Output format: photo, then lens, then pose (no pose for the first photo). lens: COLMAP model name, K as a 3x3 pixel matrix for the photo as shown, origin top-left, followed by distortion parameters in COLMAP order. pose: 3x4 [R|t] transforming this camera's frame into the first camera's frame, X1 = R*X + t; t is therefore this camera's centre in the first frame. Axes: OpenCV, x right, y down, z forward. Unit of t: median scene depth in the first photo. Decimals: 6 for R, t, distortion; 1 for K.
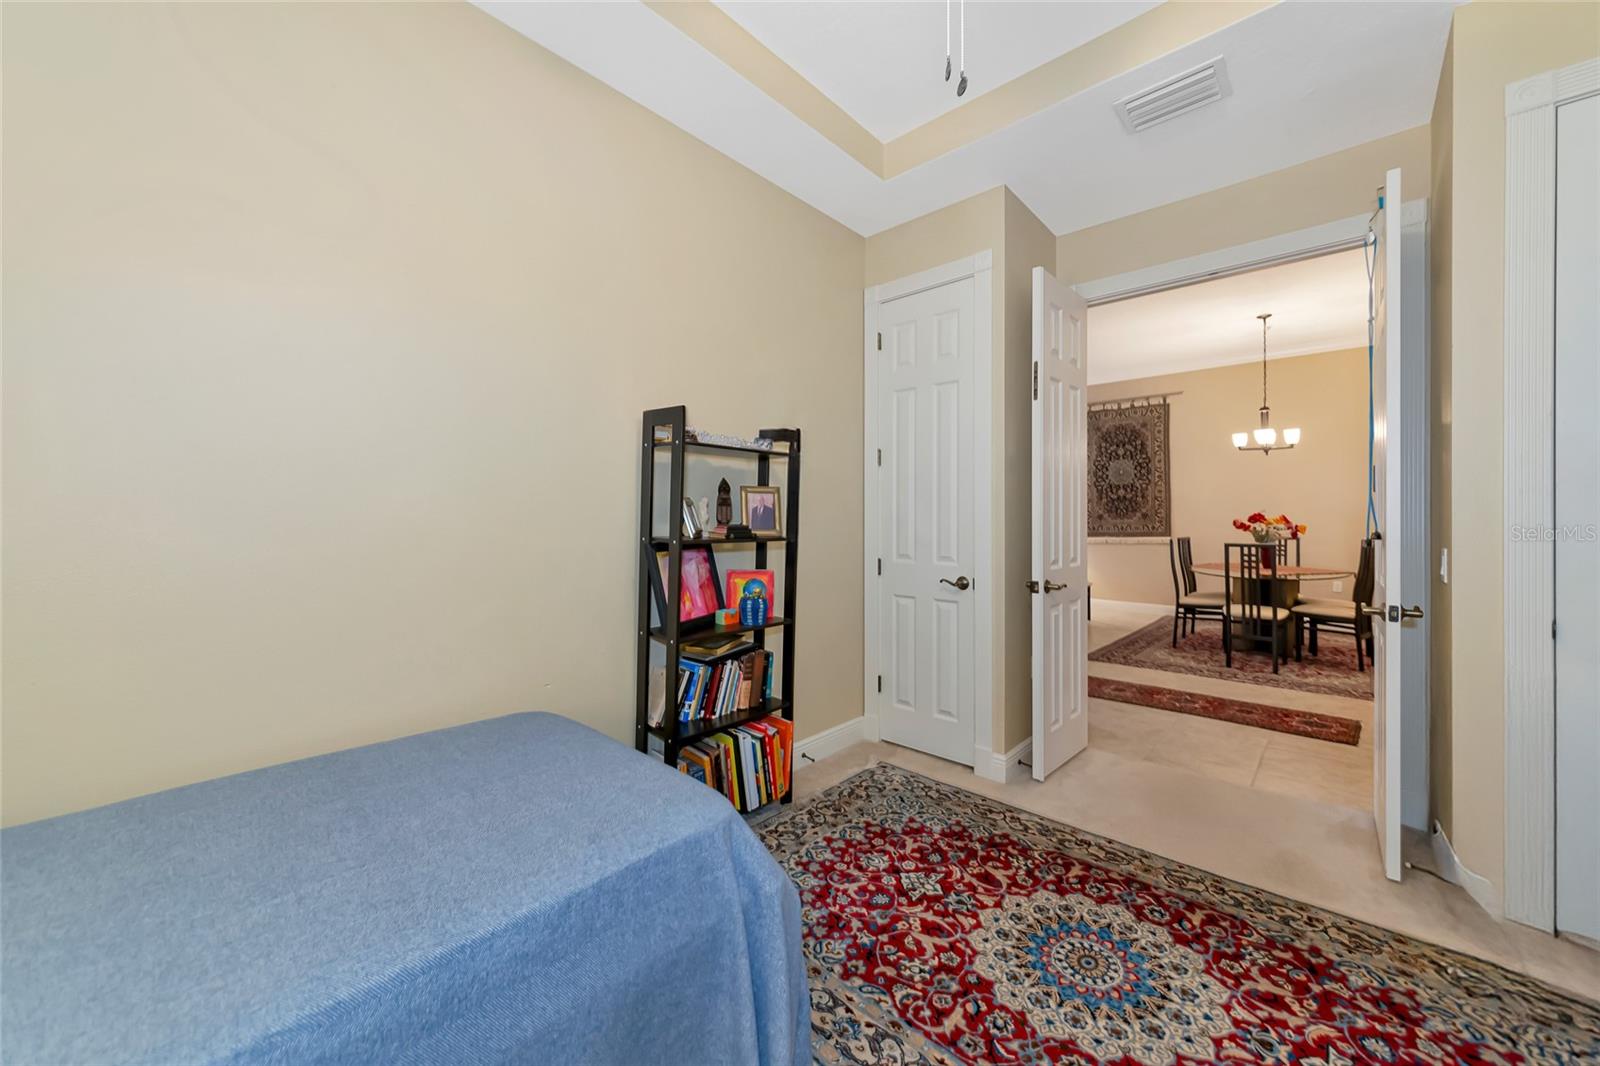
lens RADIAL K [[603.6, 0, 809.5], [0, 603.6, 524.0], [0, 0, 1]] dist [-0.001546, -0.000244]
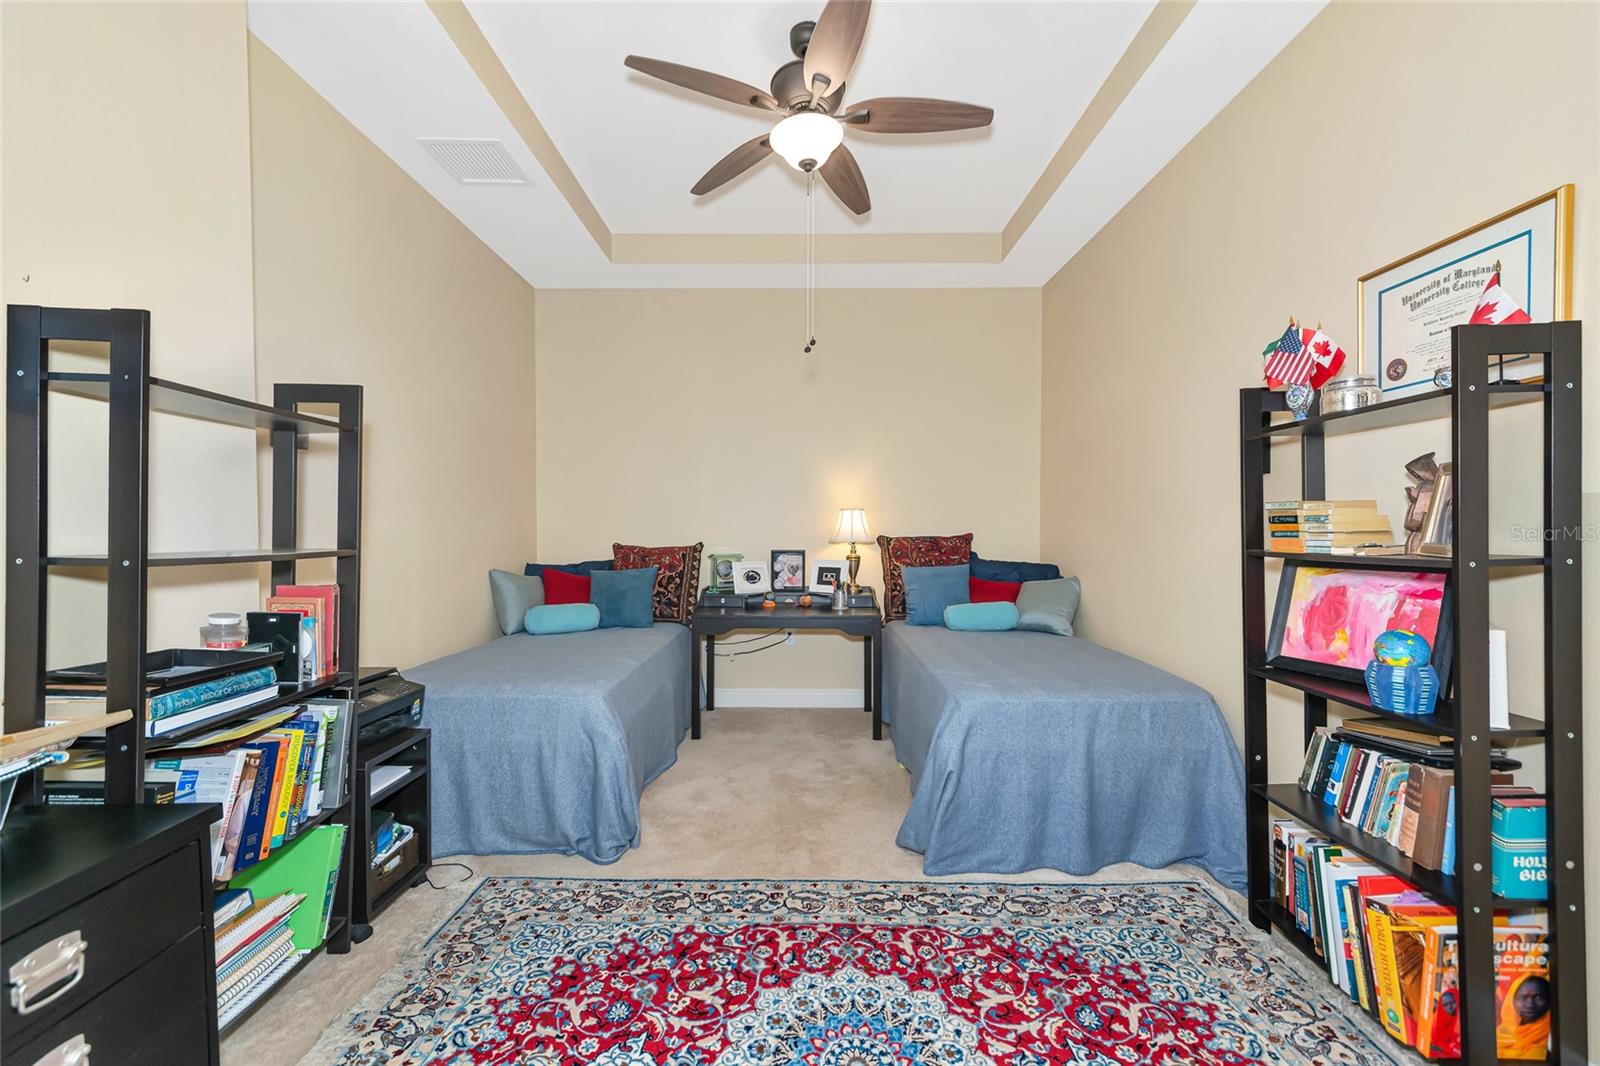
lens RADIAL K [[603.6, 0, 809.5], [0, 603.6, 524.0], [0, 0, 1]] dist [-0.001546, -0.000244]
pose [[-0.733330, -0.011976, -0.679768, 1.085314], [-0.009193, 0.999928, -0.007700, -0.003499], [0.679811, 0.000602, -0.733387, 1.569594]]
